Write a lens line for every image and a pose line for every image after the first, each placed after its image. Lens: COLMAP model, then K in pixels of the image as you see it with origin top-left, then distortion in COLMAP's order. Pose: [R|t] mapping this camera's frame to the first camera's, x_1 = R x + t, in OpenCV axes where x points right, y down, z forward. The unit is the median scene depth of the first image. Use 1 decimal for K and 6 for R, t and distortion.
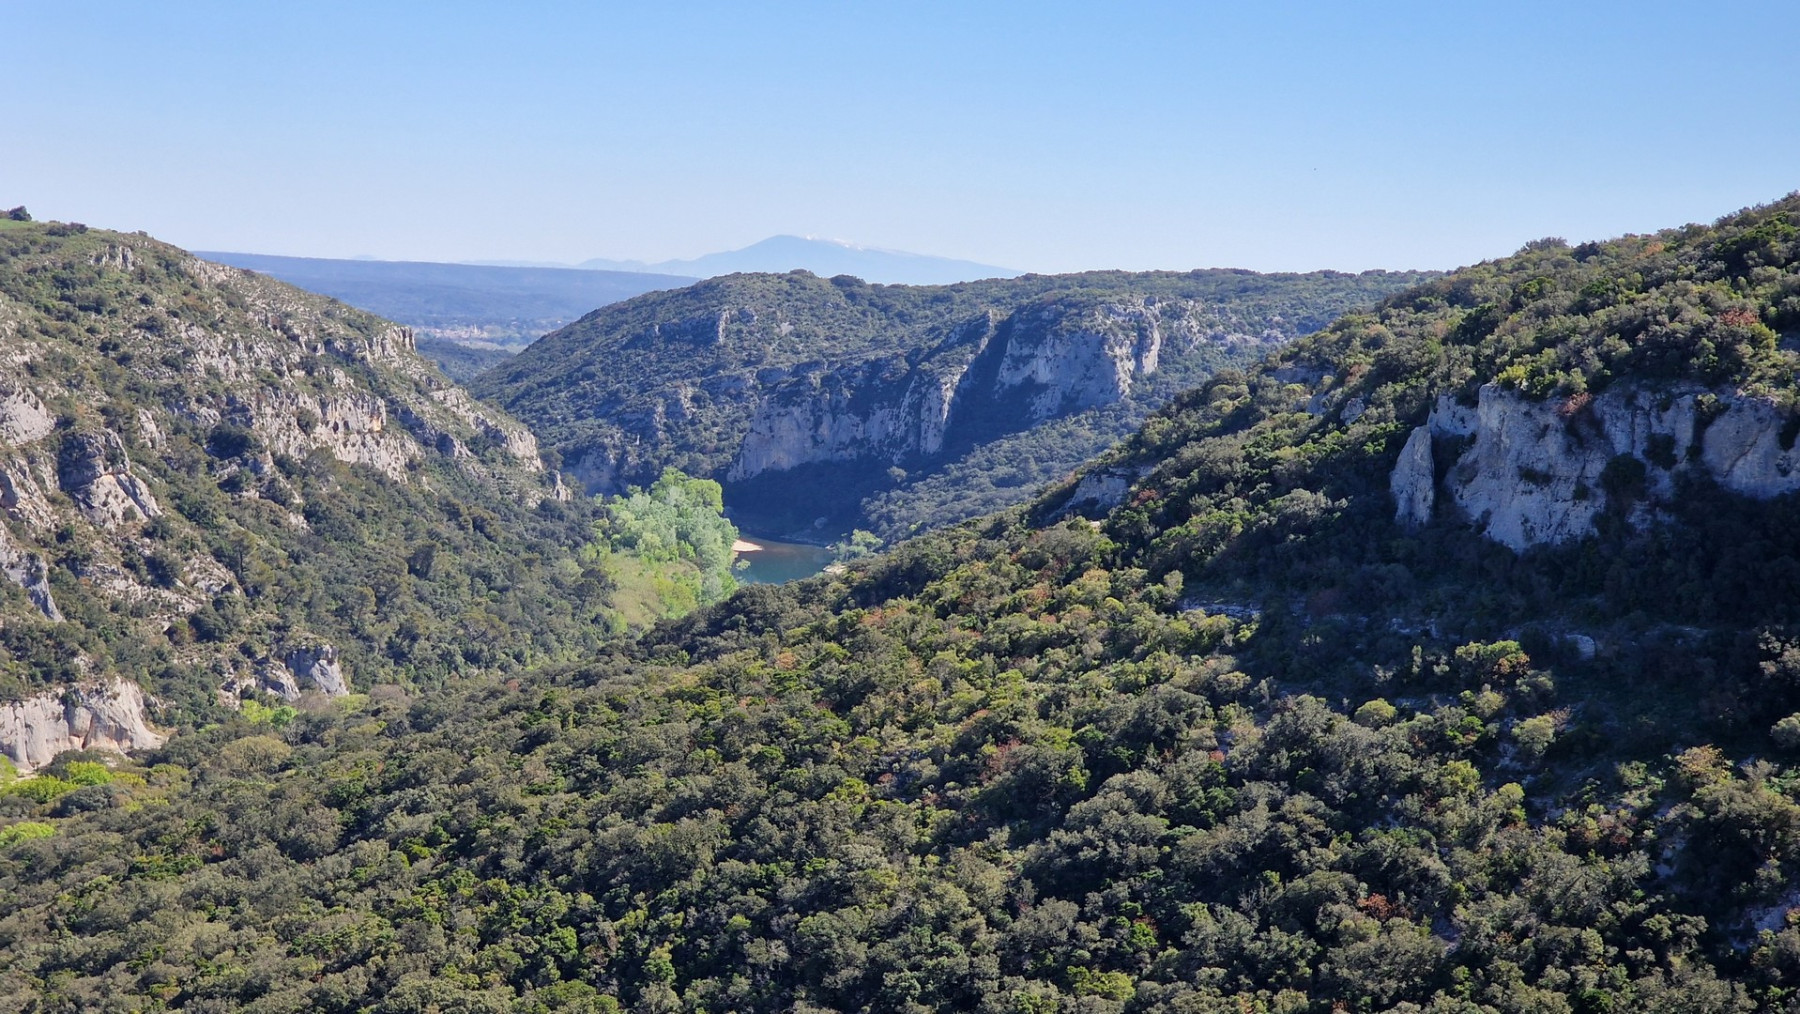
lens RADIAL K [[3465.5, 0, 851.7], [0, 3465.5, 490.9], [0, 0, 1]] dist [-0.243544, 2.874723]
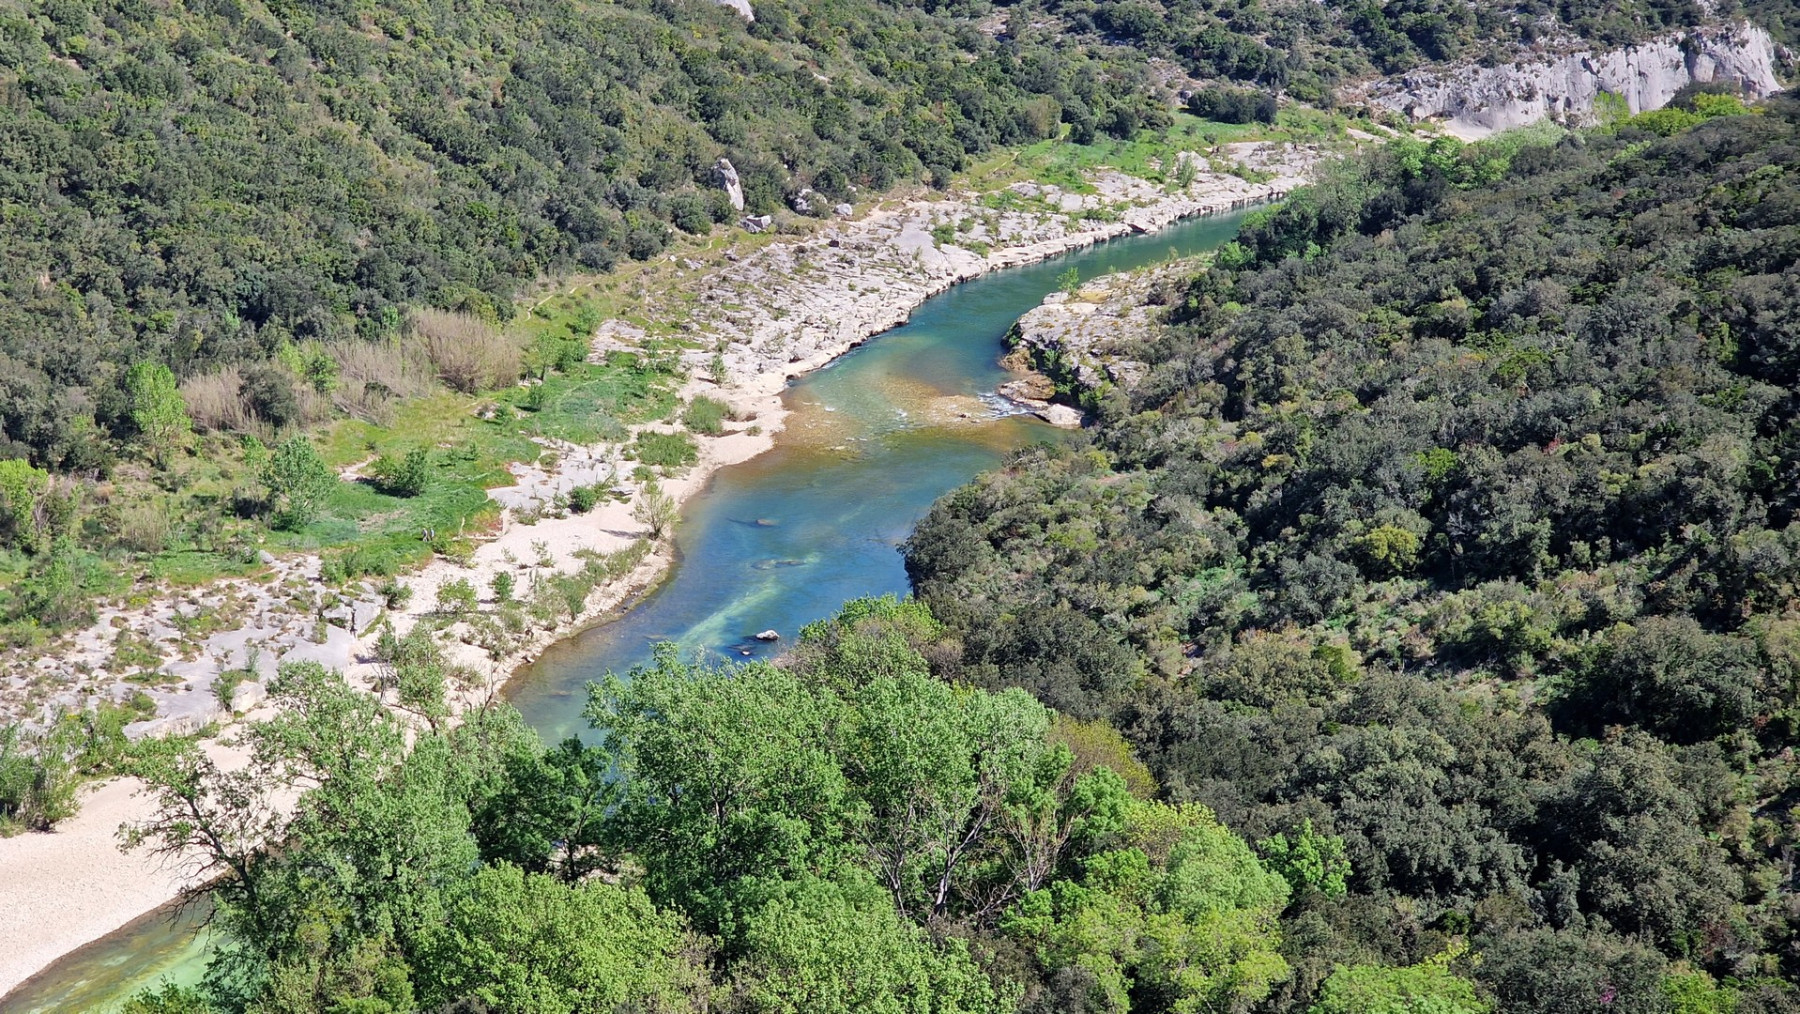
lens RADIAL K [[3465.5, 0, 851.7], [0, 3465.5, 490.9], [0, 0, 1]] dist [-0.243544, 2.874723]
pose [[0.899886, 0.066733, -0.430990, -0.074012], [0.004276, 0.986827, 0.161724, 0.064681], [0.436105, -0.147376, 0.887746, 0.253733]]
